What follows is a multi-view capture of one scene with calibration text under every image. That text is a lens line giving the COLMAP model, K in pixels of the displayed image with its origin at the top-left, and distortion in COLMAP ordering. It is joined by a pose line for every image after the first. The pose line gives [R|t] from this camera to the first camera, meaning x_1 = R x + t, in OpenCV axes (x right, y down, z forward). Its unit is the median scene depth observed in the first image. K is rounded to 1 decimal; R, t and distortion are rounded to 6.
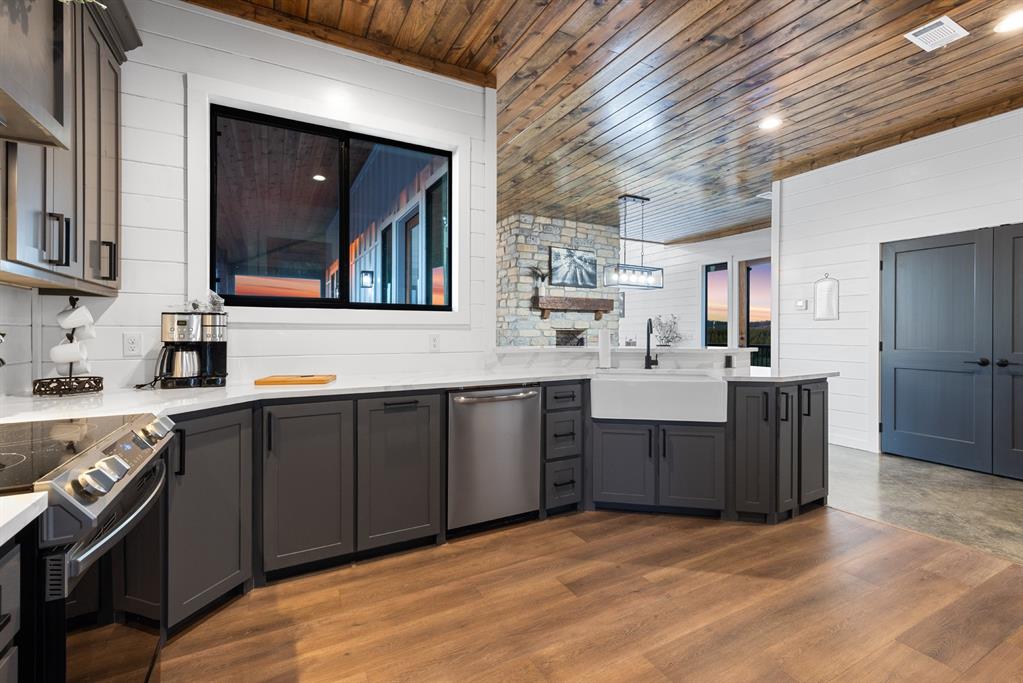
lens RADIAL K [[437.7, 0, 509.1], [0, 437.7, 328.9], [0, 0, 1]] dist [0.000840, 0.000162]
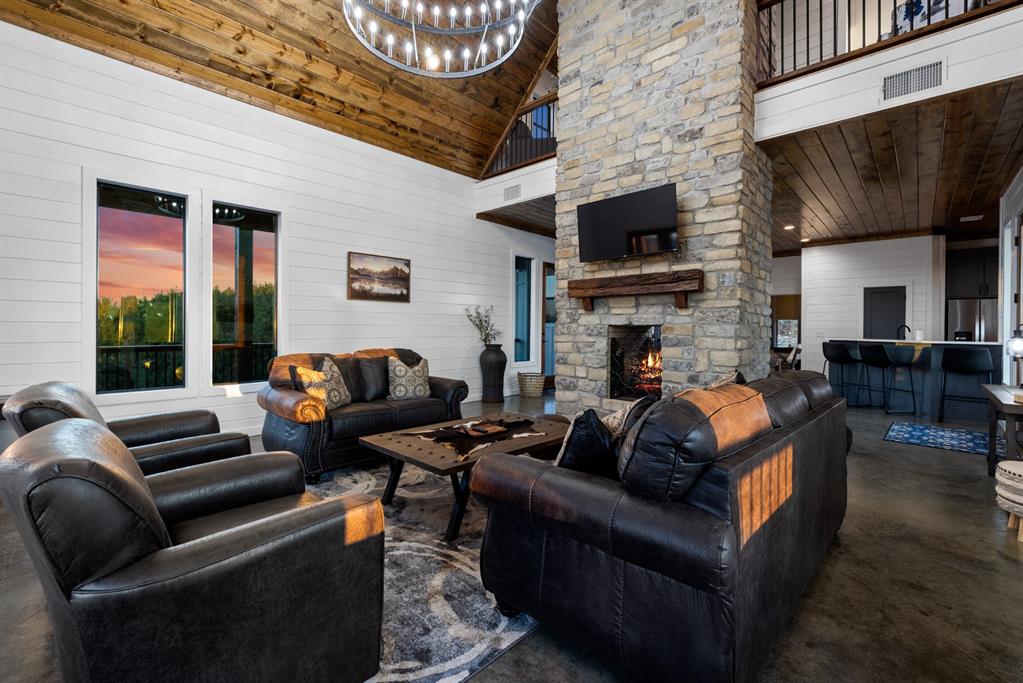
lens RADIAL K [[437.7, 0, 509.1], [0, 437.7, 328.9], [0, 0, 1]] dist [0.000840, 0.000162]
pose [[0.317184, -0.000565, -0.948364, 0.714439], [-0.002138, 0.999997, -0.001311, 0.007306], [0.948362, 0.002443, 0.317182, 0.625859]]
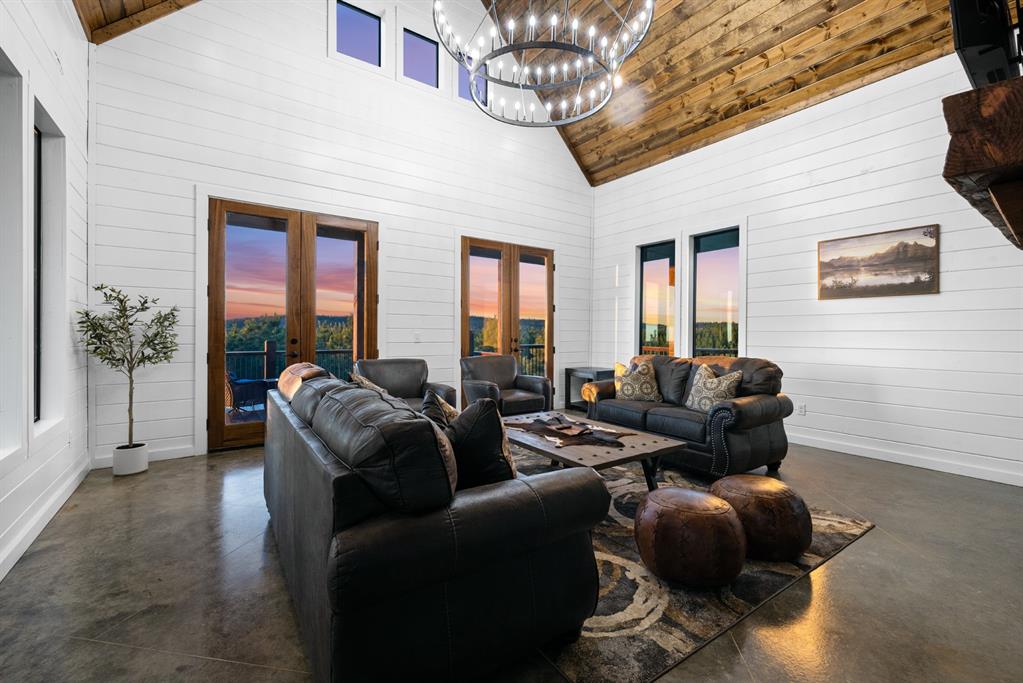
lens RADIAL K [[437.7, 0, 509.1], [0, 437.7, 328.9], [0, 0, 1]] dist [0.000840, 0.000162]
pose [[-0.993576, -0.009455, -0.112773, -0.644901], [-0.008107, 0.999890, -0.012410, 0.012215], [0.112878, -0.011416, -0.993543, 3.096851]]
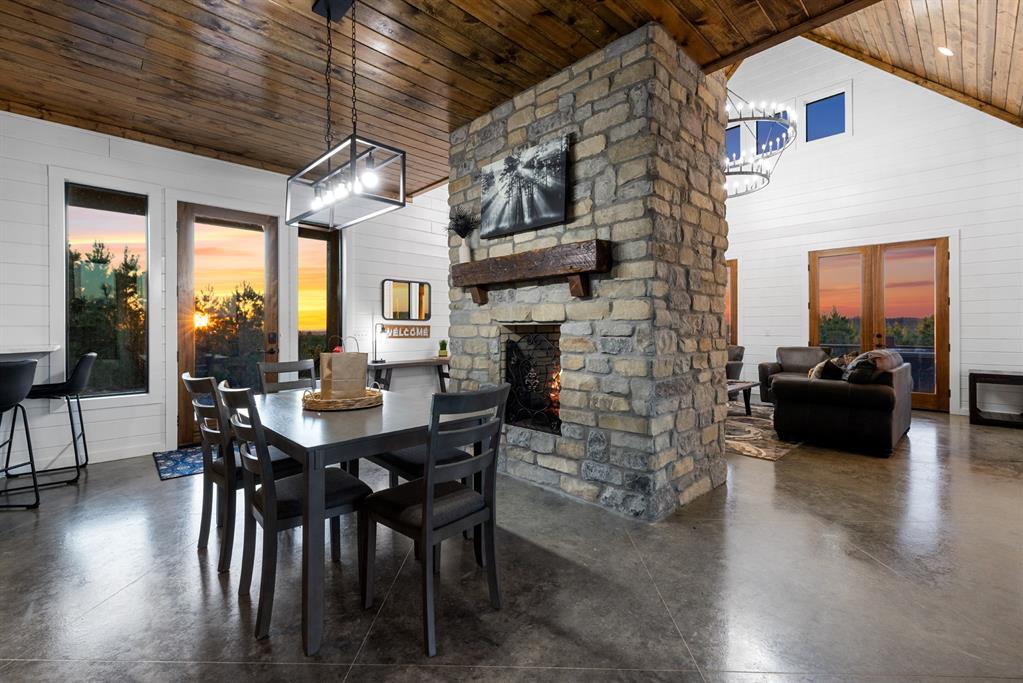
lens RADIAL K [[437.7, 0, 509.1], [0, 437.7, 328.9], [0, 0, 1]] dist [0.000840, 0.000162]
pose [[0.269822, -0.005275, -0.962896, 0.596648], [0.005896, 0.999975, -0.003826, 0.009085], [0.962892, -0.004645, 0.269846, 0.869153]]
